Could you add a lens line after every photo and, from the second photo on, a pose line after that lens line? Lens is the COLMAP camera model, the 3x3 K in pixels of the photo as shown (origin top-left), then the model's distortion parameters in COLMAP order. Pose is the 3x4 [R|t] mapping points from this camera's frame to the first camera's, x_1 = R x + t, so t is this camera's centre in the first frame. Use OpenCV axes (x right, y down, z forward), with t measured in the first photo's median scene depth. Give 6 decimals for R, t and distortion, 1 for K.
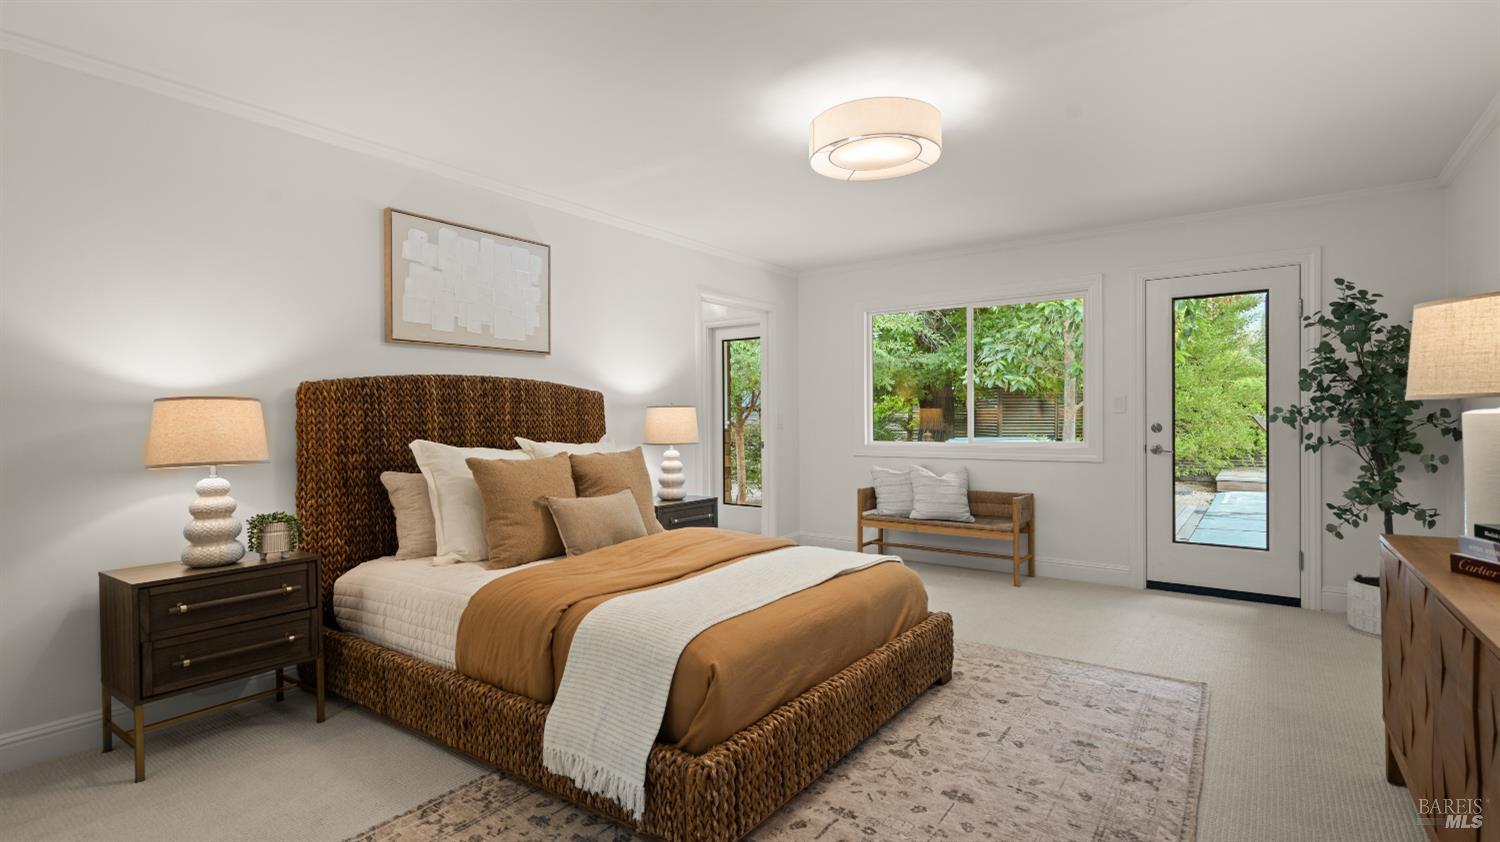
lens RADIAL K [[714.4, 0, 749.0], [0, 714.4, 427.1], [0, 0, 1]] dist [0.000032, 0.000763]
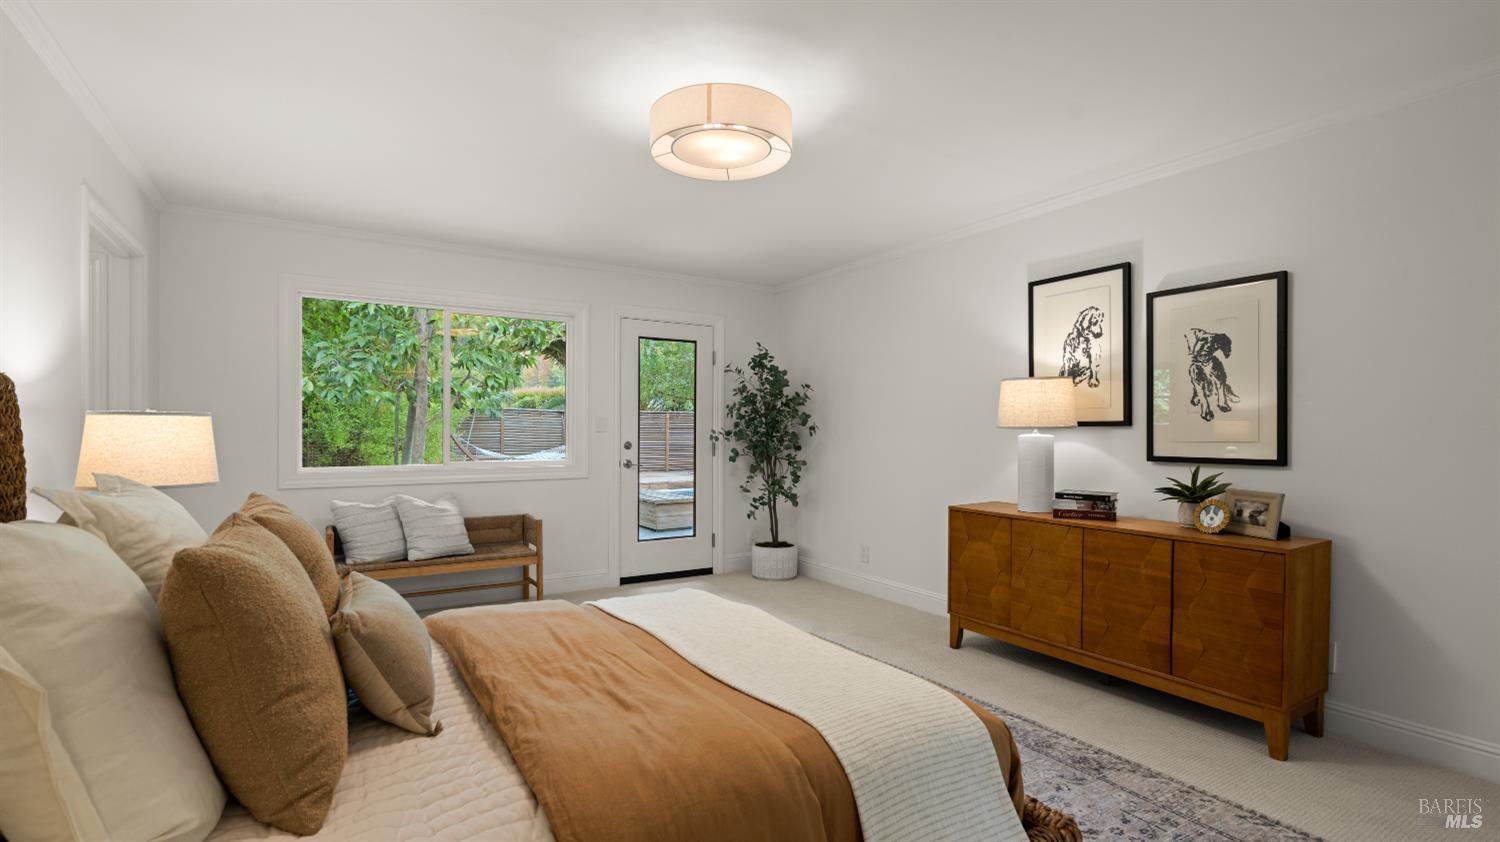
lens RADIAL K [[672.8, 0, 749.4], [0, 672.8, 437.4], [0, 0, 1]] dist [-0.001011, 0.000069]
pose [[0.379334, 0.003507, 0.925253, -0.359704], [0.012045, 0.999889, -0.008728, 0.000070], [-0.925182, 0.014455, 0.379249, 0.387057]]
